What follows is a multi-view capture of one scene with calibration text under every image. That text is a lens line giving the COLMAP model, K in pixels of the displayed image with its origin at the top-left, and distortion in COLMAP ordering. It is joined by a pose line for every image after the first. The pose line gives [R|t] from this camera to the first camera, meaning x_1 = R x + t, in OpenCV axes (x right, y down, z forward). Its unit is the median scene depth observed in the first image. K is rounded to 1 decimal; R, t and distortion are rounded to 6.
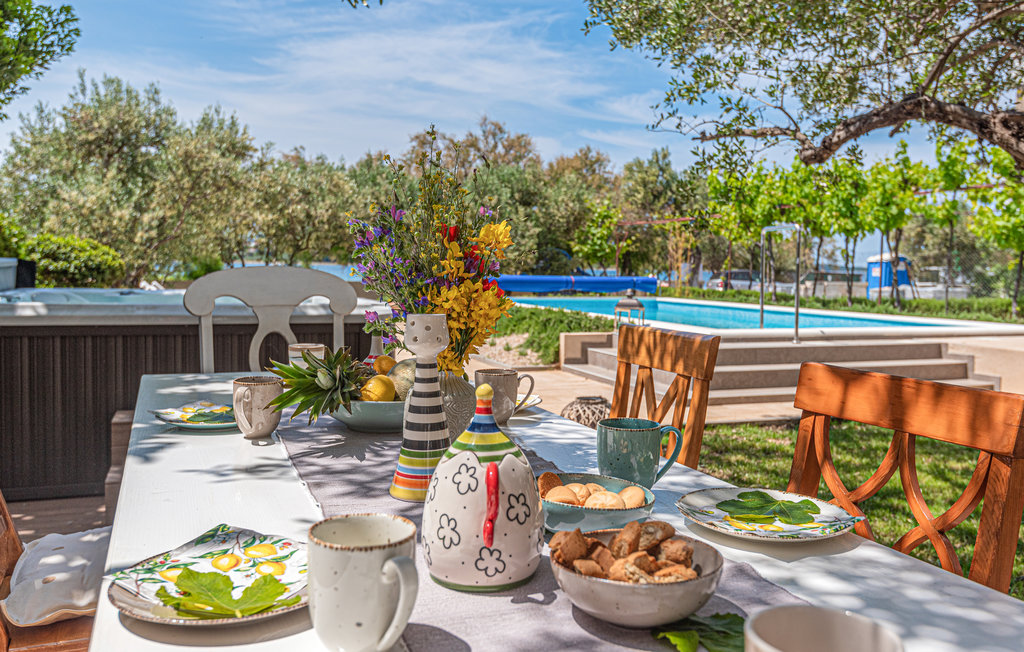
lens RADIAL K [[865.1, 0, 512.4], [0, 865.1, 309.7], [0, 0, 1]] dist [0.061155, -0.004128]
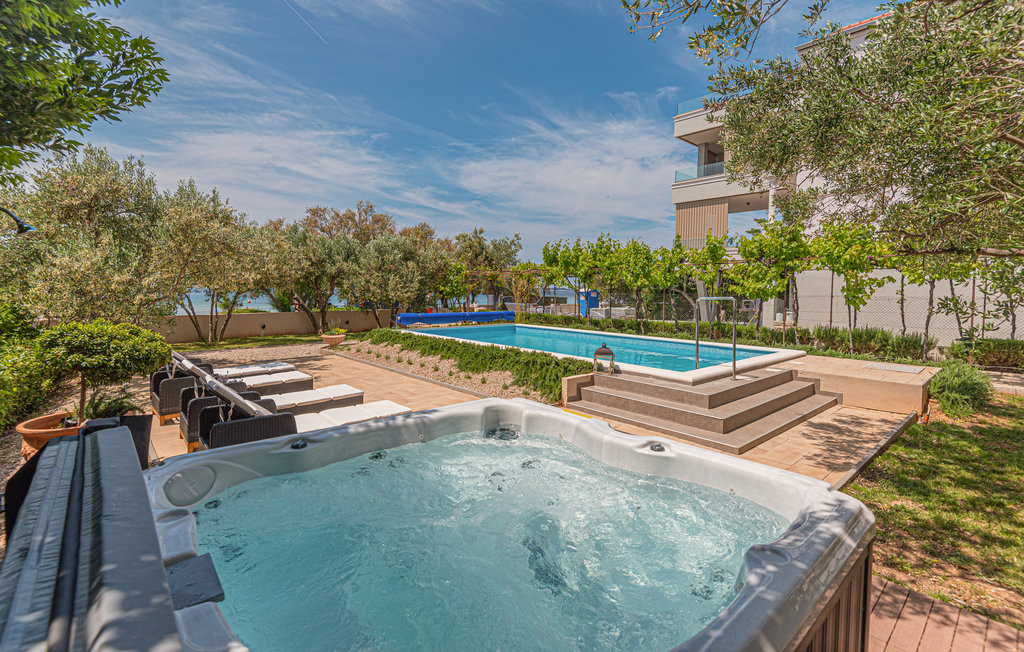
lens RADIAL K [[468.2, 0, 512.0], [0, 468.2, 326.0], [0, 0, 1]] dist [0.068517, -0.047940]
pose [[0.926346, -0.033896, 0.375147, -0.219917], [0.018628, 0.998847, 0.044250, -0.066857], [-0.376214, -0.034003, 0.925909, 0.294416]]
